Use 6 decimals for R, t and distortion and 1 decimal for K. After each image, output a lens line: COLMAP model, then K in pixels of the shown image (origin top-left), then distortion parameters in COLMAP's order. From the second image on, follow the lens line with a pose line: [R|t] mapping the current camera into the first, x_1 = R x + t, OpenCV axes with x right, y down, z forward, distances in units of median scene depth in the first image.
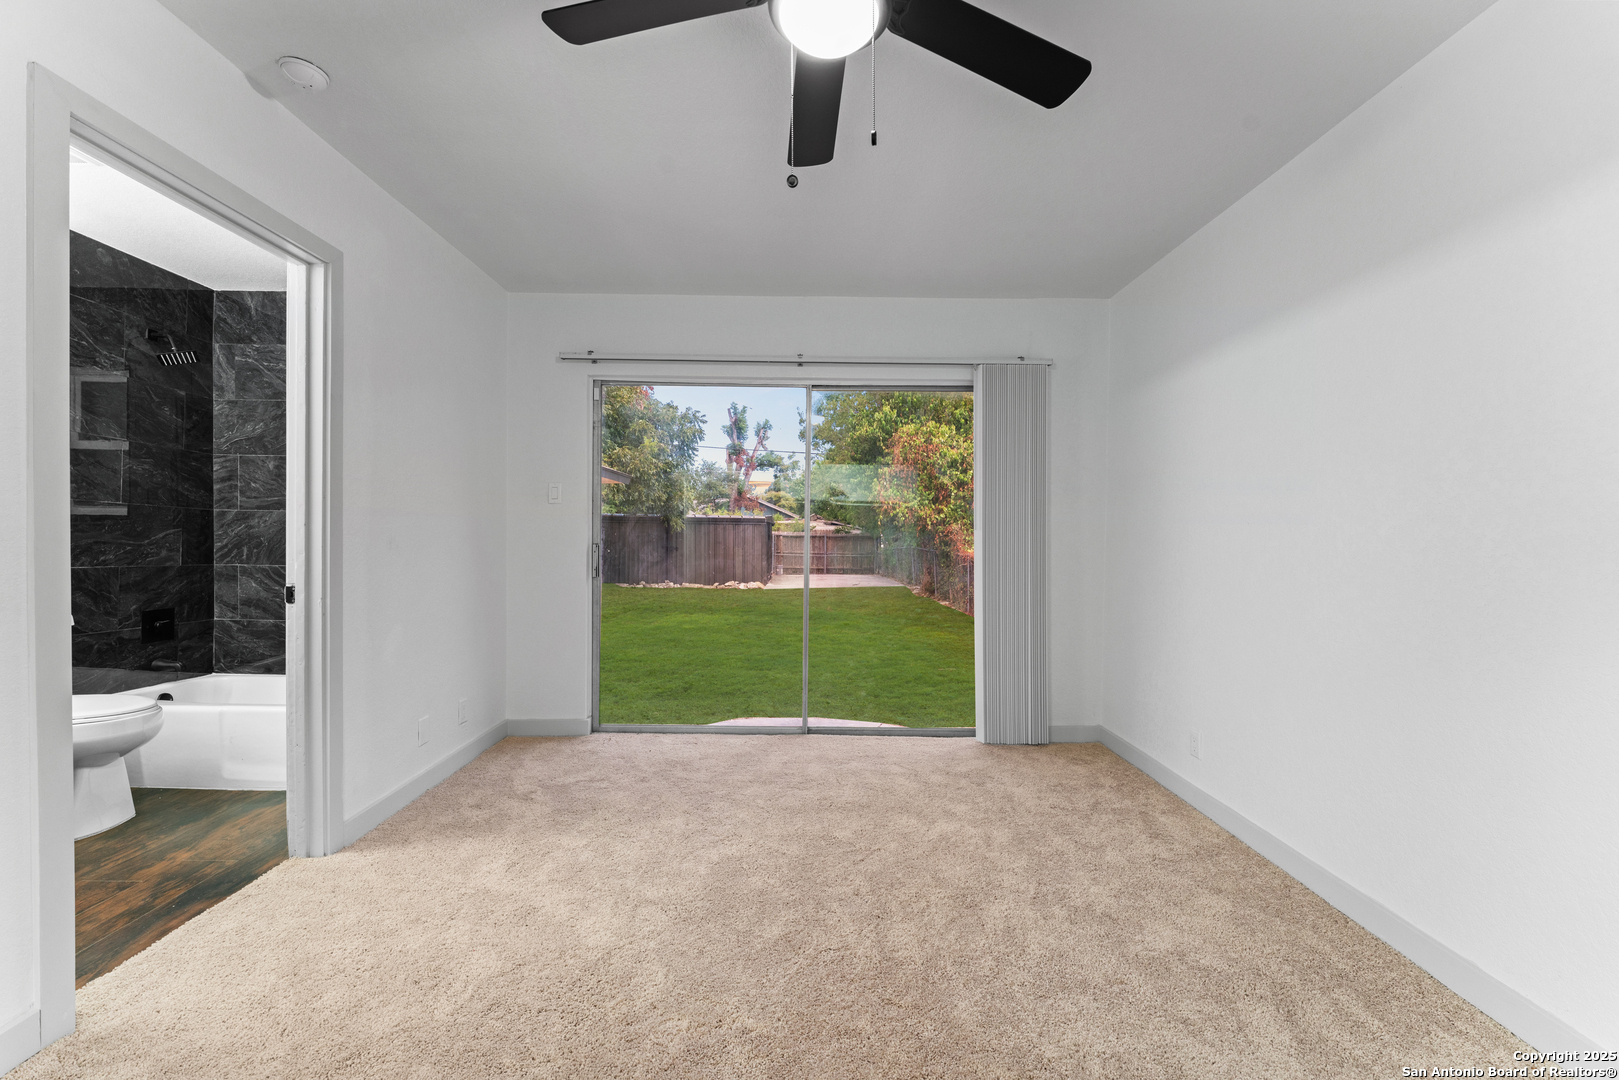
lens RADIAL K [[644.7, 0, 805.9], [0, 644.7, 543.7], [0, 0, 1]] dist [-0.002171, 0.000093]
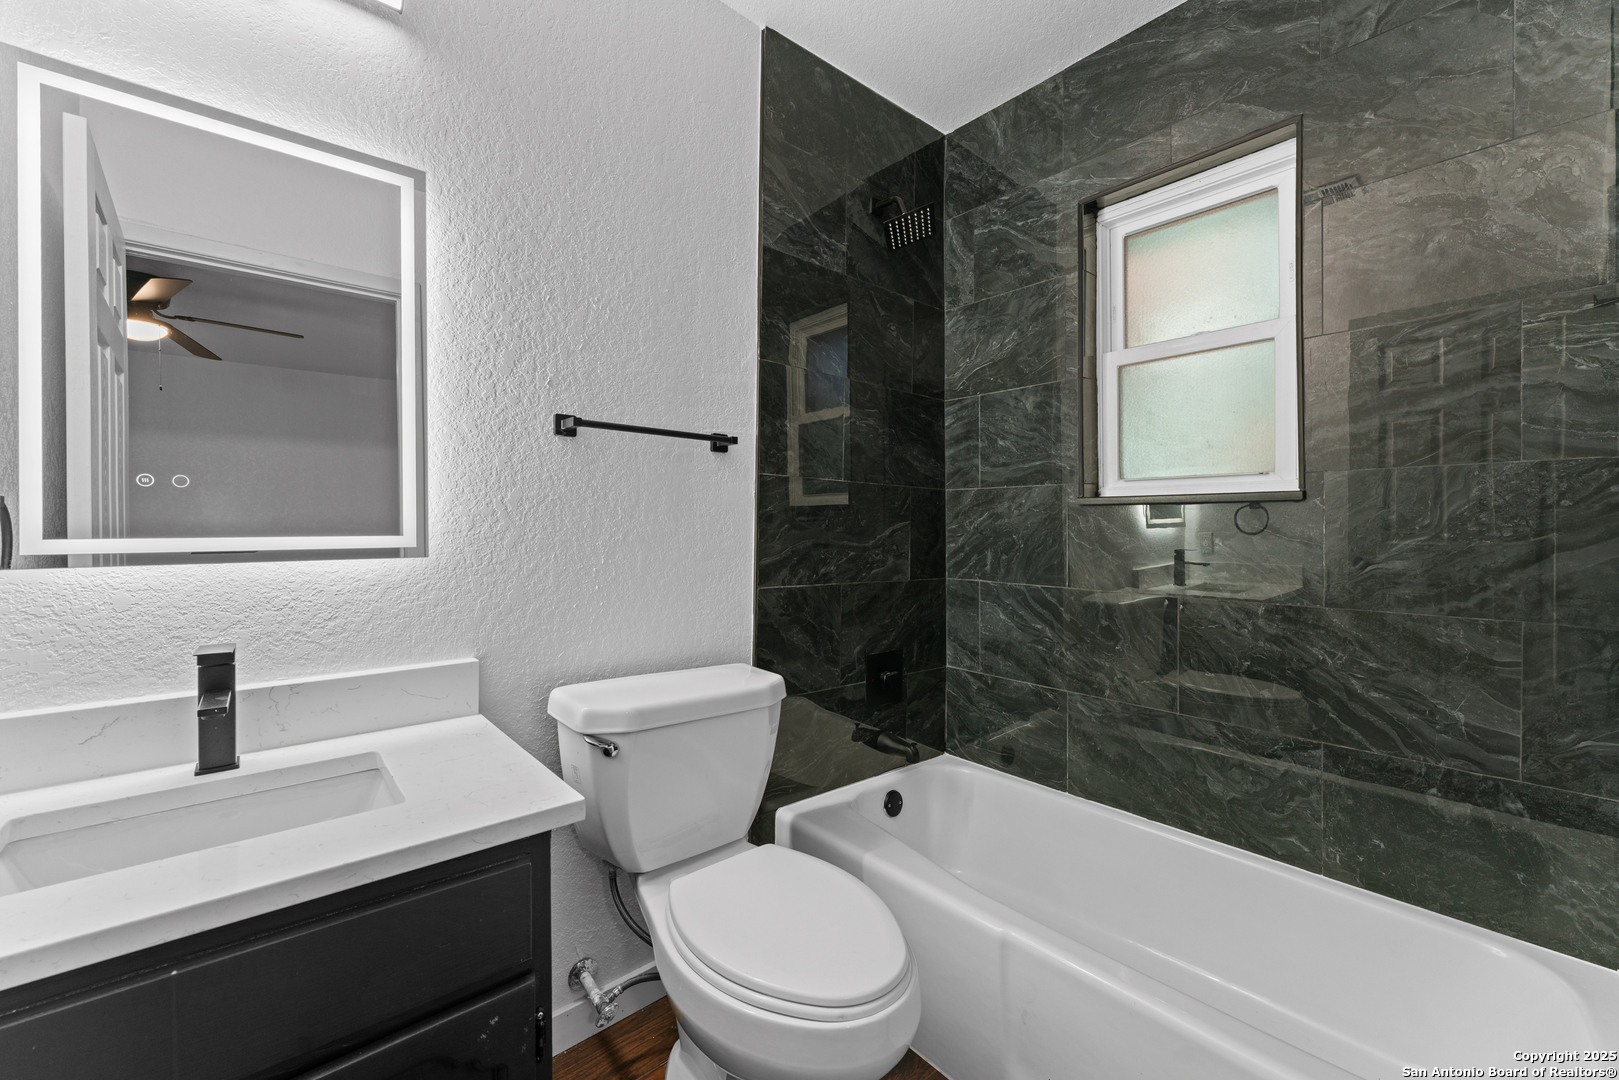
lens RADIAL K [[644.7, 0, 805.9], [0, 644.7, 543.7], [0, 0, 1]] dist [-0.002171, 0.000093]
pose [[0.644164, 0.008515, -0.764840, -0.531066], [0.003586, 0.999893, 0.014153, -0.010258], [0.764879, -0.011860, 0.644065, 0.496060]]
